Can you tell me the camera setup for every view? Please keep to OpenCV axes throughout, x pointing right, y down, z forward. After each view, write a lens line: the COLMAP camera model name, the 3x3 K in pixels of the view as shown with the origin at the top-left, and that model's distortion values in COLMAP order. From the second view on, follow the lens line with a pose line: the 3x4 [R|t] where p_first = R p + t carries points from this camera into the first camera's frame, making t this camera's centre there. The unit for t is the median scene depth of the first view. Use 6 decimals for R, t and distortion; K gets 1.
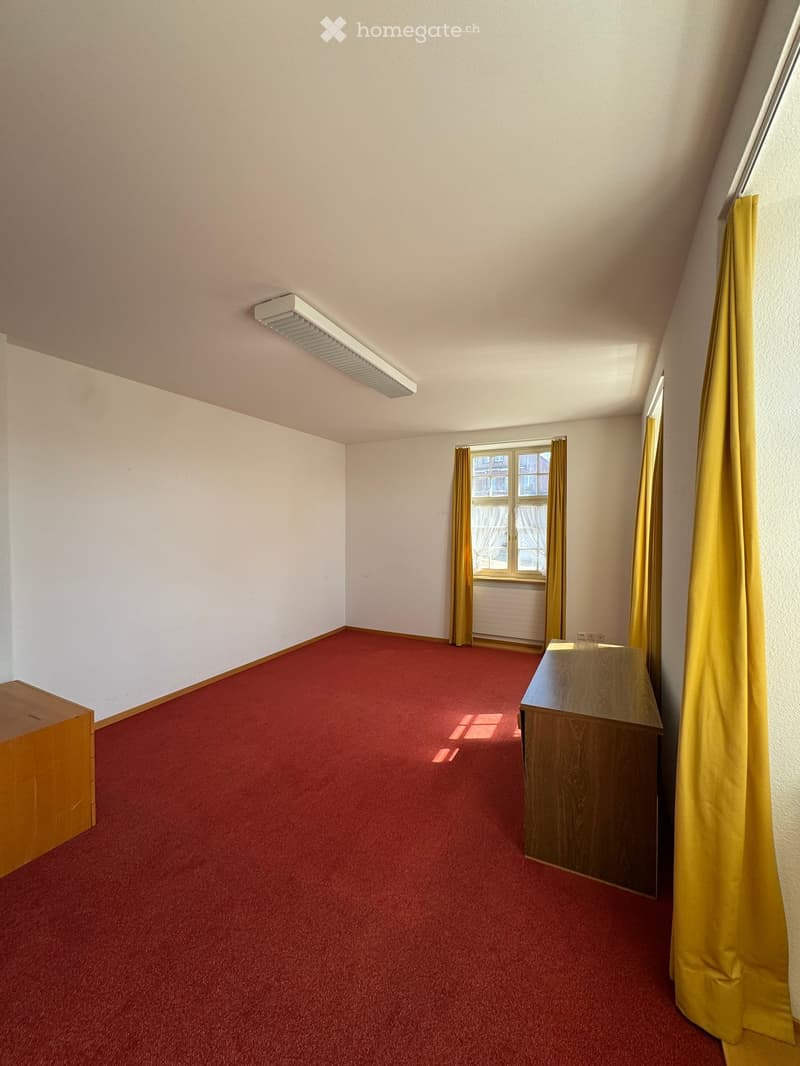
lens RADIAL K [[421.1, 0, 402.7], [0, 421.1, 531.1], [0, 0, 1]] dist [-0.003678, -0.000387]
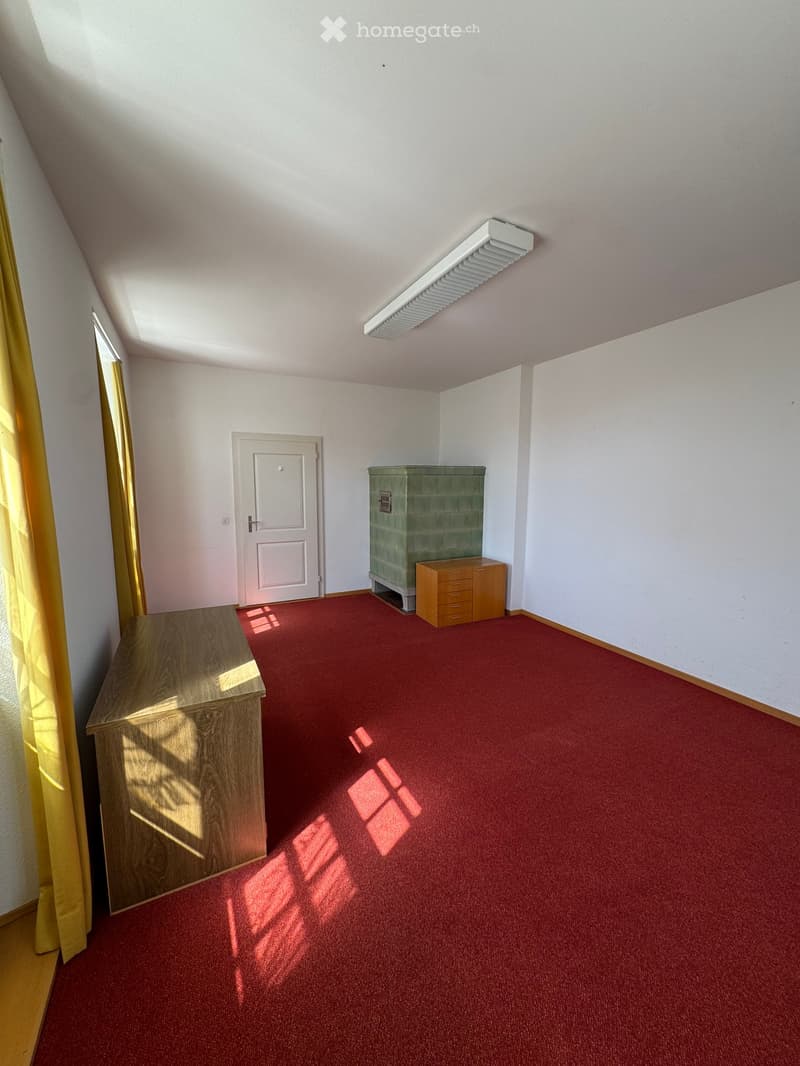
lens RADIAL K [[421.1, 0, 402.7], [0, 421.1, 531.1], [0, 0, 1]] dist [-0.003678, -0.000387]
pose [[-0.598039, 0.092152, -0.796152, 0.646983], [-0.022468, 0.991050, 0.131588, -0.007903], [0.801152, 0.096583, -0.590616, 1.420936]]
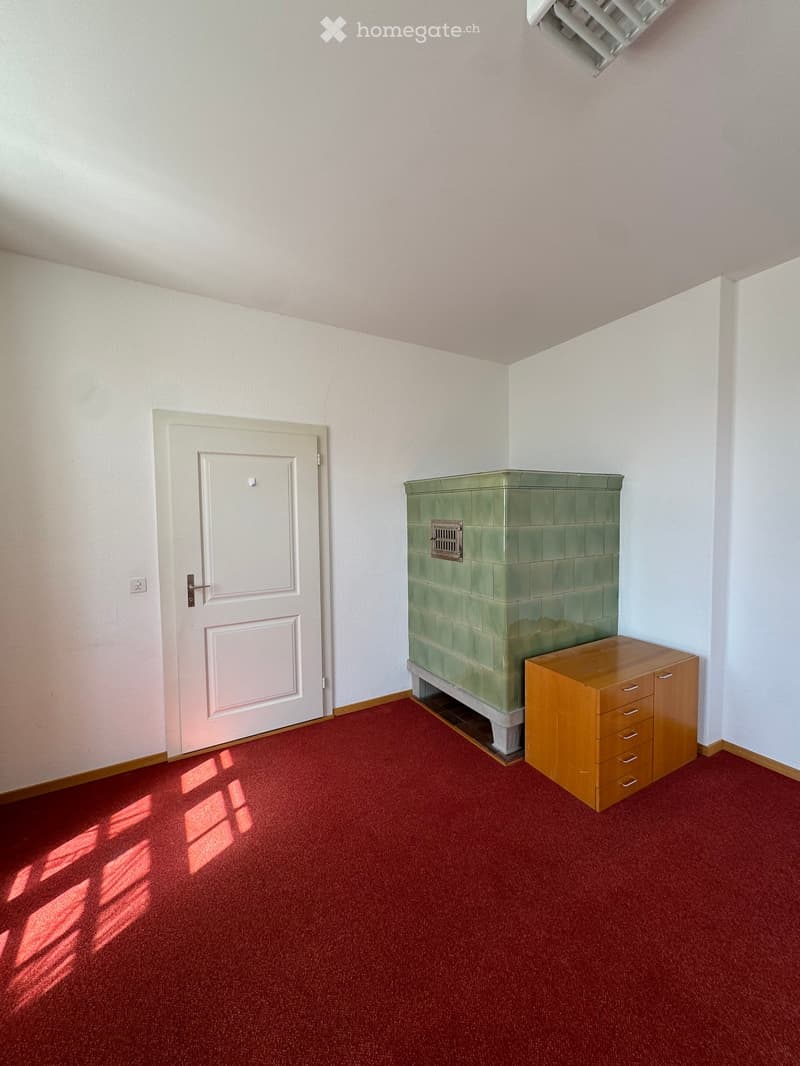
lens RADIAL K [[420.3, 0, 400.0], [0, 420.3, 533.0], [0, 0, 1]] dist [-0.003802, -0.000092]
pose [[-0.541888, 0.047400, -0.839113, 0.176308], [-0.006007, 0.998164, 0.060264, 0.026825], [0.840429, 0.037697, -0.540609, 0.784285]]
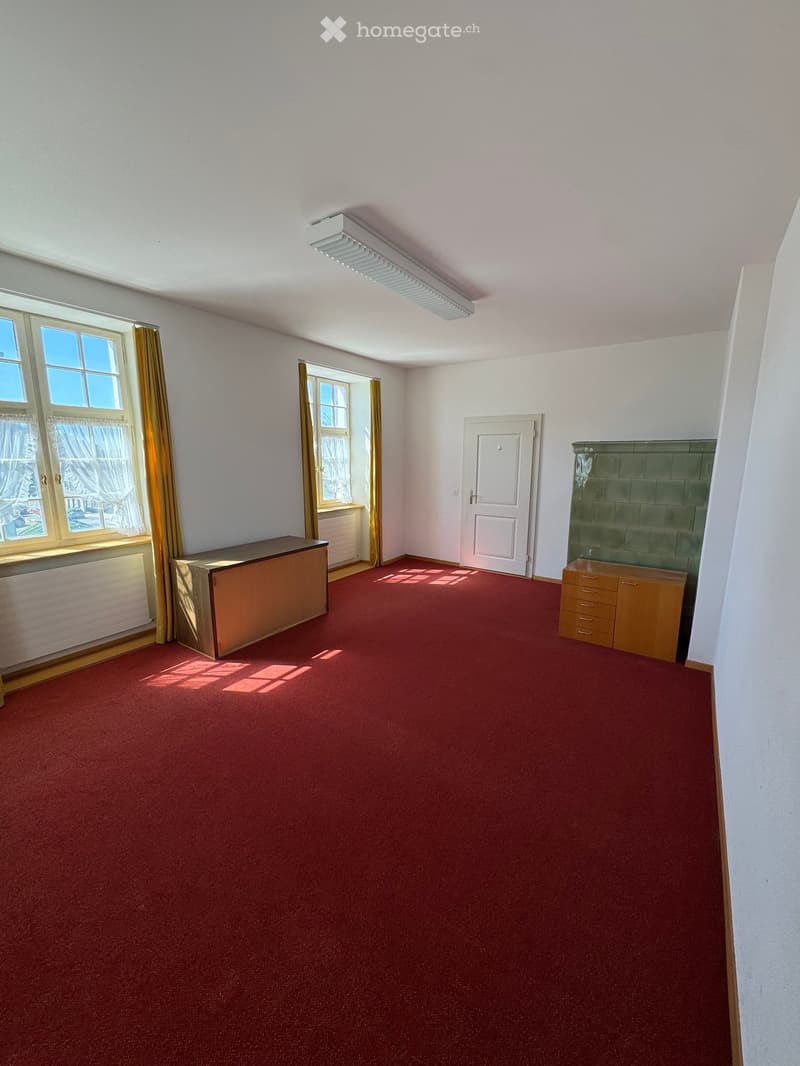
lens RADIAL K [[421.1, 0, 402.7], [0, 421.1, 531.1], [0, 0, 1]] dist [-0.003678, -0.000387]
pose [[-0.990538, -0.031785, 0.133506, -0.227299], [-0.005035, 0.980572, 0.196095, -0.025245], [-0.137145, 0.193567, -0.971454, 1.873265]]
